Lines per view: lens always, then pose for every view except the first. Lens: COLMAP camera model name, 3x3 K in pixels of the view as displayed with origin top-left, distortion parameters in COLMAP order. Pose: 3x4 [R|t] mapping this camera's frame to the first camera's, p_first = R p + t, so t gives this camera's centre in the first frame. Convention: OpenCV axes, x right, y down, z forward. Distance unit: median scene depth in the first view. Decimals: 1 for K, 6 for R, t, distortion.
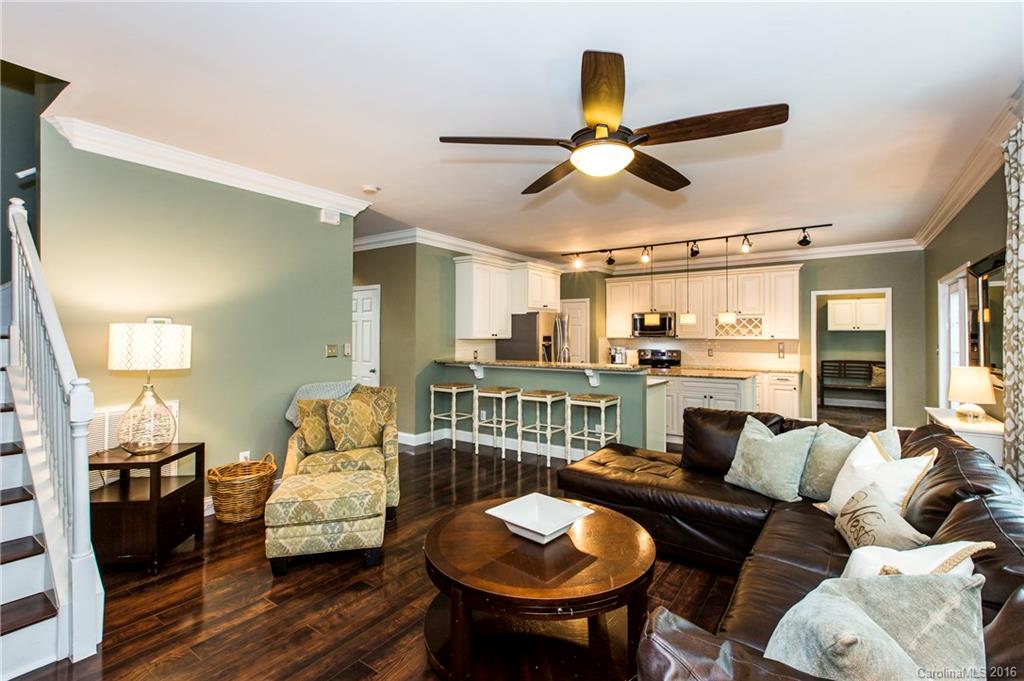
lens RADIAL K [[457.5, 0, 512.0], [0, 457.5, 340.5], [0, 0, 1]] dist [0.000681, 0.000127]
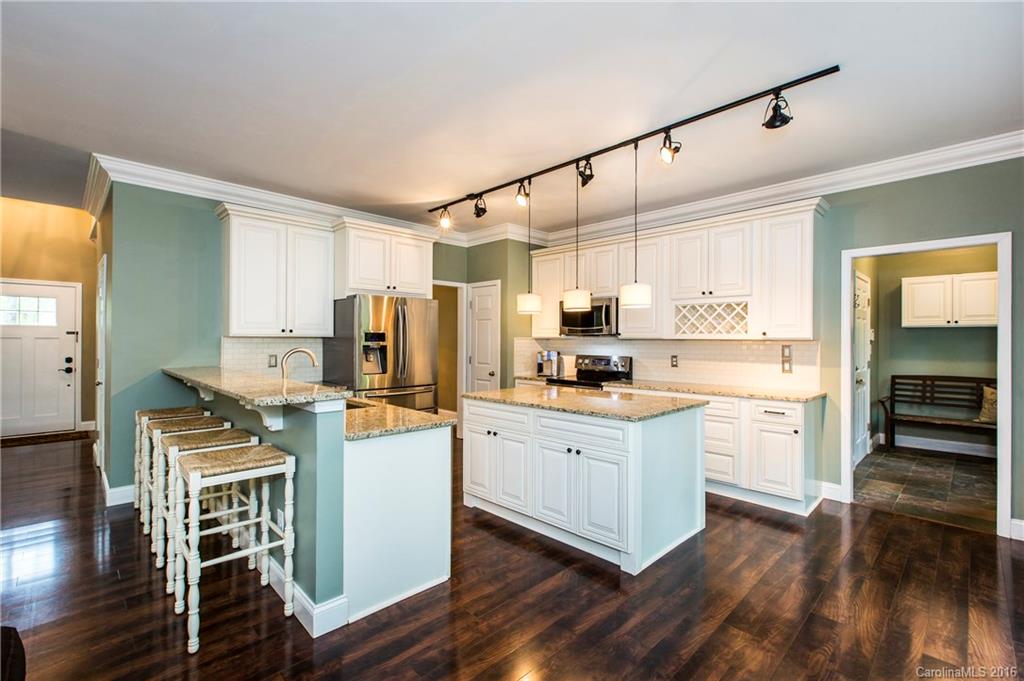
lens RADIAL K [[447.5, 0, 512.0], [0, 447.5, 340.5], [0, 0, 1]] dist [-0.000603, -0.000143]
pose [[0.985050, 0.002304, -0.172256, 0.350047], [-0.004121, 0.999940, -0.010187, 0.006456], [0.172222, 0.010745, 0.985000, 0.398631]]
